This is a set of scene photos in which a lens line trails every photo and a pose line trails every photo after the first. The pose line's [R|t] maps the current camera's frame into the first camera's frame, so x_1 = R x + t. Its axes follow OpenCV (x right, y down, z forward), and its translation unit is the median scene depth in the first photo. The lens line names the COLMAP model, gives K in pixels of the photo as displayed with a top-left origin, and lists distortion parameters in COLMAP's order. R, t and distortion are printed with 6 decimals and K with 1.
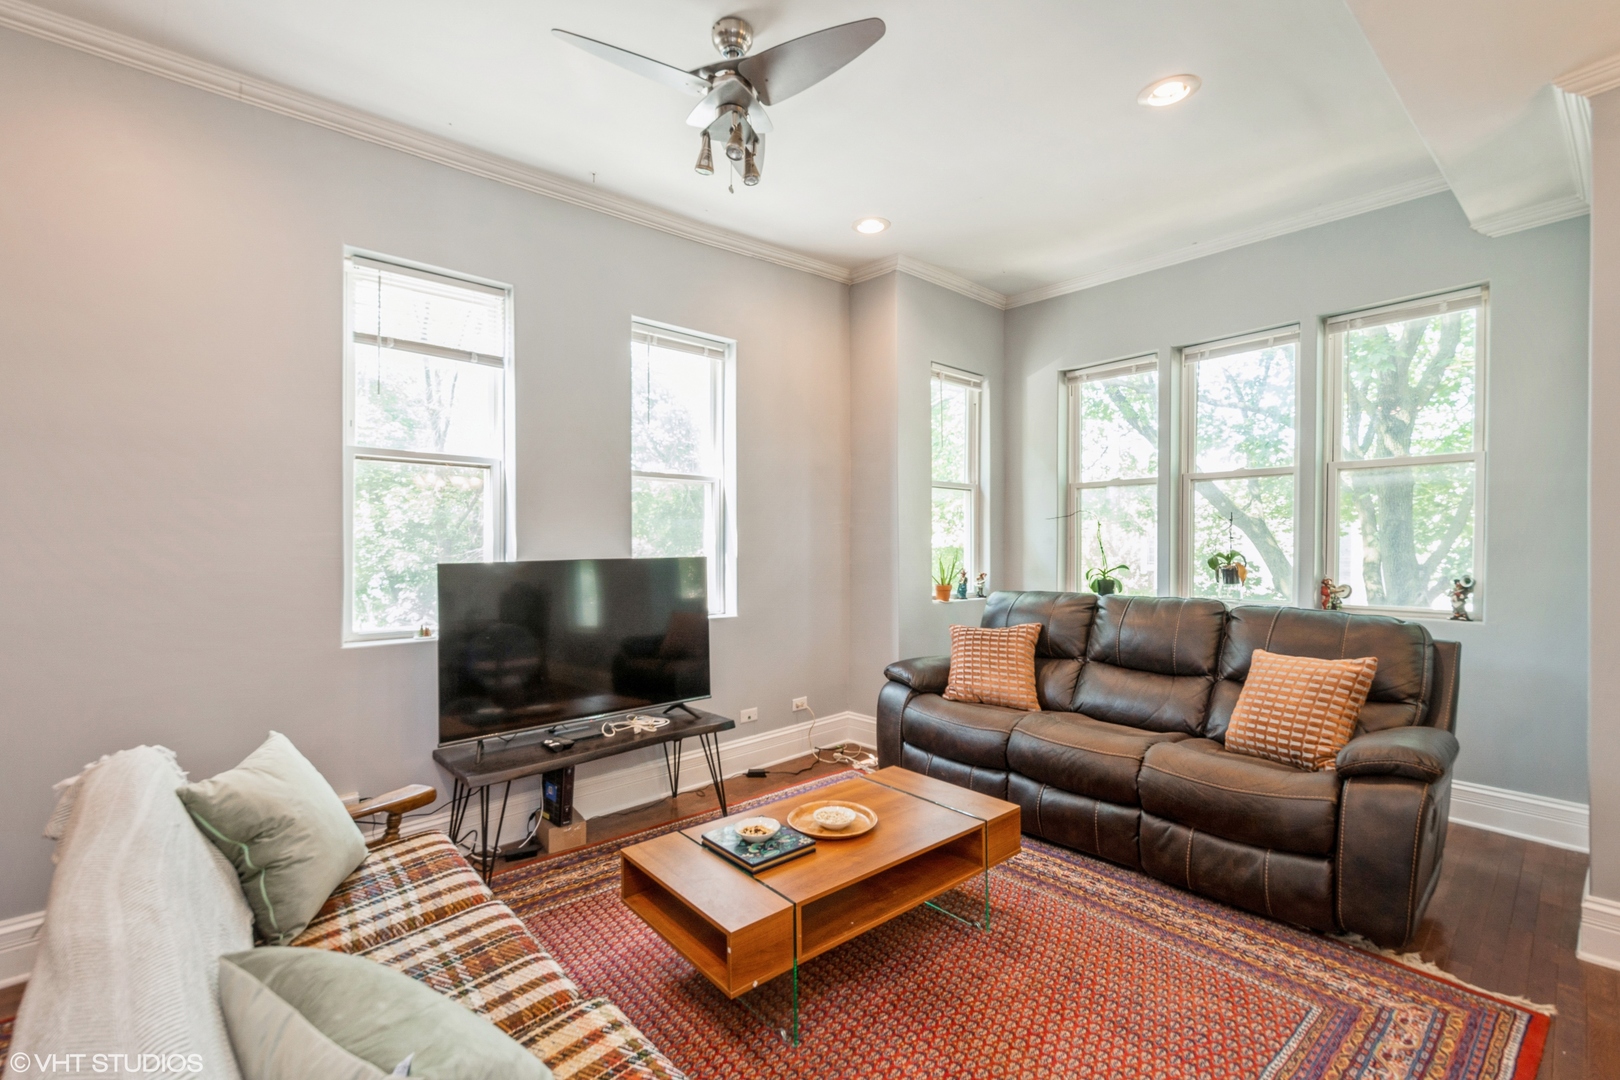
lens RADIAL K [[723.6, 0, 813.9], [0, 723.6, 542.2], [0, 0, 1]] dist [0.038203, -0.000077]
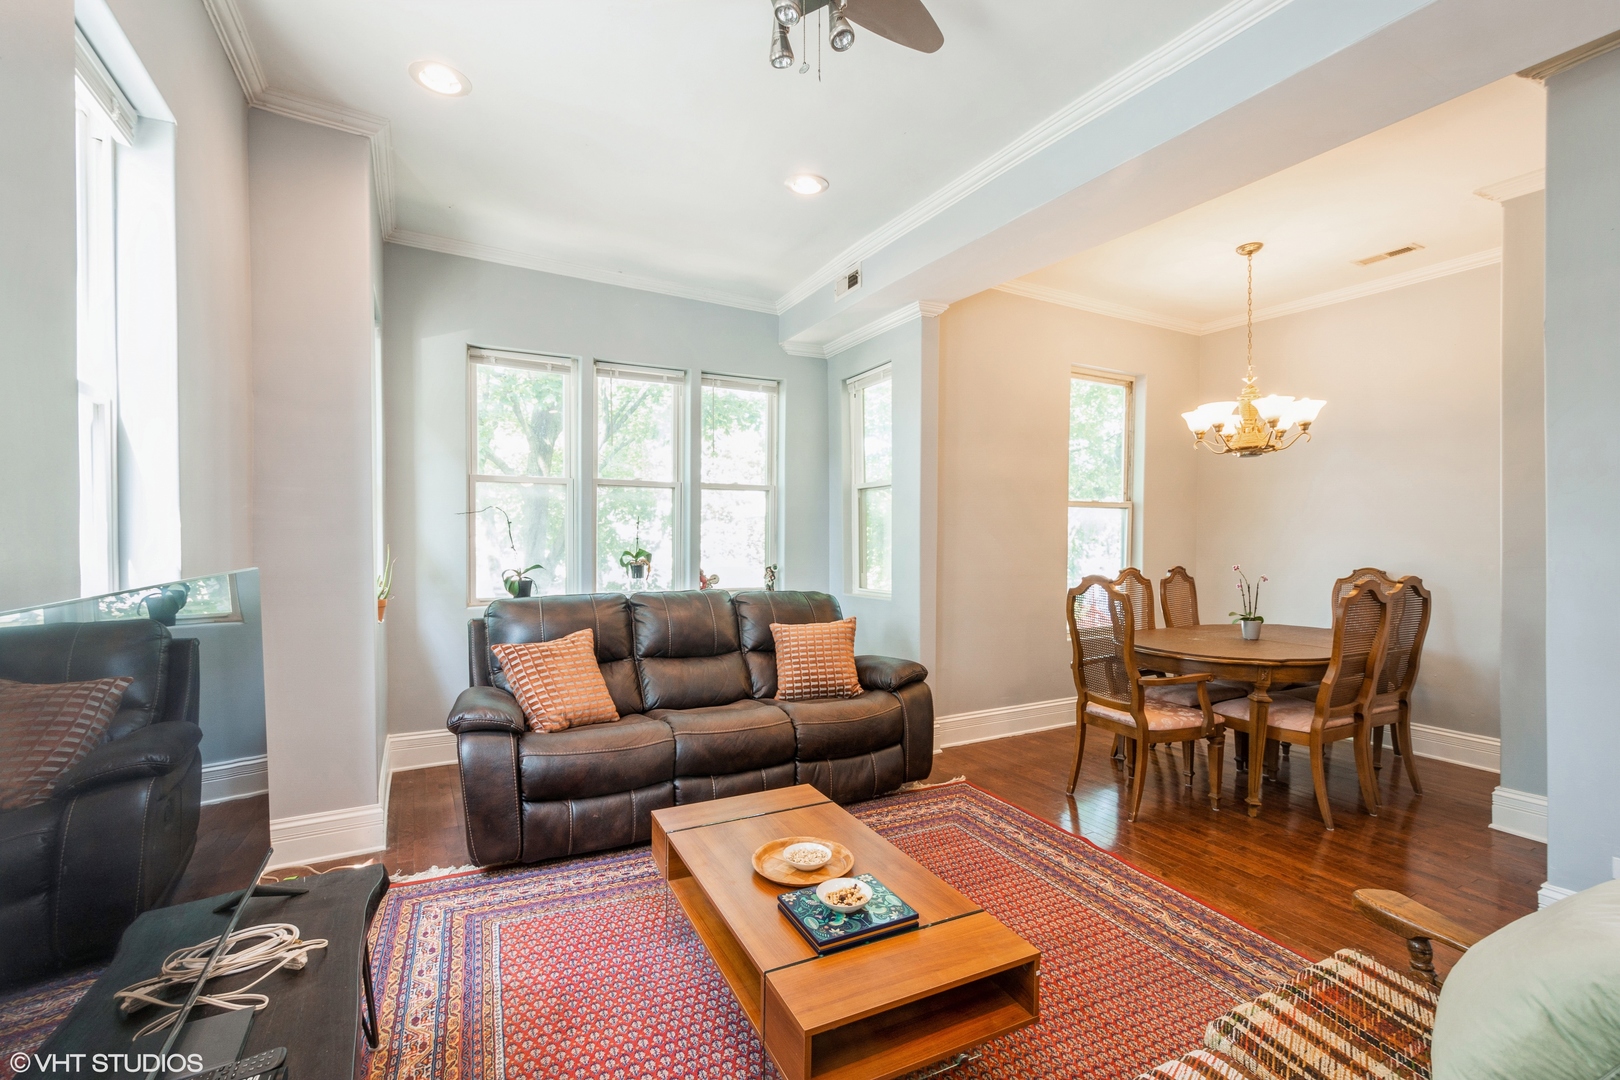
lens RADIAL K [[723.6, 0, 813.9], [0, 723.6, 542.2], [0, 0, 1]] dist [0.038203, -0.000077]
pose [[0.226613, 0.008406, 0.973949, -0.553845], [-0.006027, 0.999956, -0.007228, 0.007345], [-0.973966, -0.004232, 0.226654, 0.534203]]
